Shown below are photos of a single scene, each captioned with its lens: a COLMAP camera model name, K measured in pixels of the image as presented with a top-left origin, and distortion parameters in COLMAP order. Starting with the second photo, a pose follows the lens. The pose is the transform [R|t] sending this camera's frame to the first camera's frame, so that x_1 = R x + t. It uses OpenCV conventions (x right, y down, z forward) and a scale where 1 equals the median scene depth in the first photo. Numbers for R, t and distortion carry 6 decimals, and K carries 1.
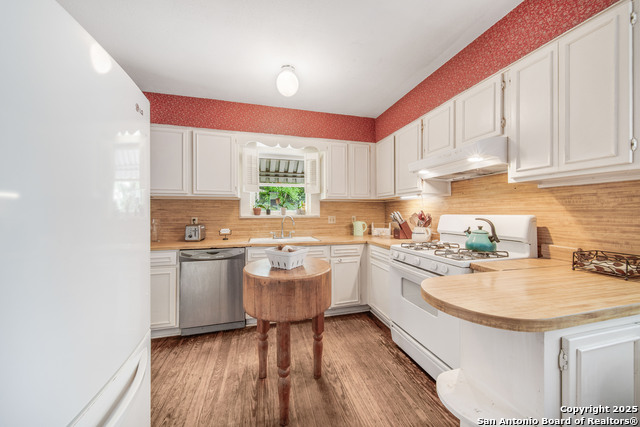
lens RADIAL K [[228.1, 0, 316.9], [0, 228.1, 211.3], [0, 0, 1]] dist [-0.000824, -0.000055]
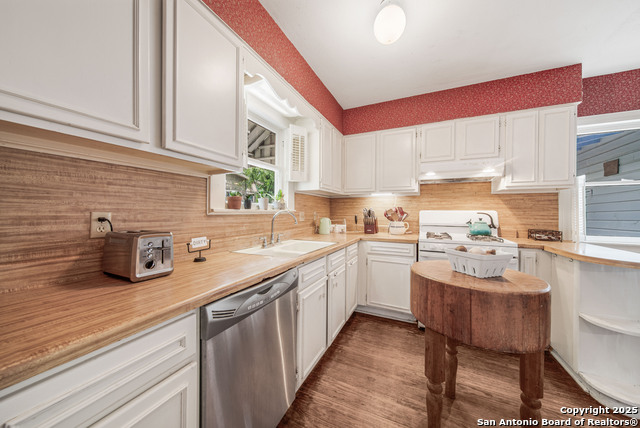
lens RADIAL K [[228.1, 0, 316.9], [0, 228.1, 211.8], [0, 0, 1]] dist [-0.000824, -0.000055]
pose [[0.639324, 0.006196, 0.768913, -0.669885], [-0.012619, 0.999917, 0.002436, 0.023076], [-0.768834, -0.011260, 0.639349, 0.574468]]
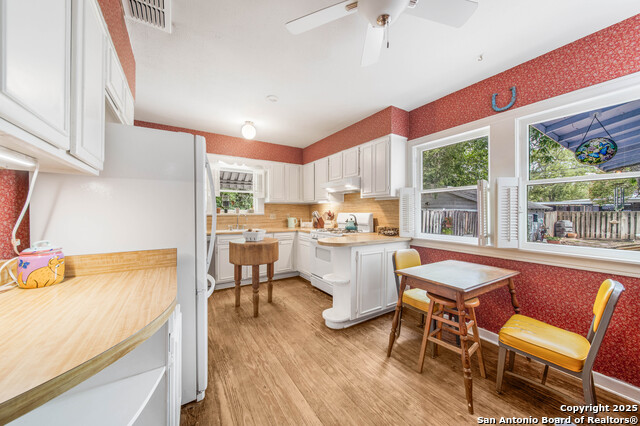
lens RADIAL K [[231.3, 0, 318.6], [0, 231.3, 210.6], [0, 0, 1]] dist [0.000664, 0.000059]
pose [[0.953470, 0.003624, 0.301466, -0.125778], [-0.003739, 0.999993, -0.000195, -0.001155], [-0.301465, -0.000941, 0.953477, -0.587619]]
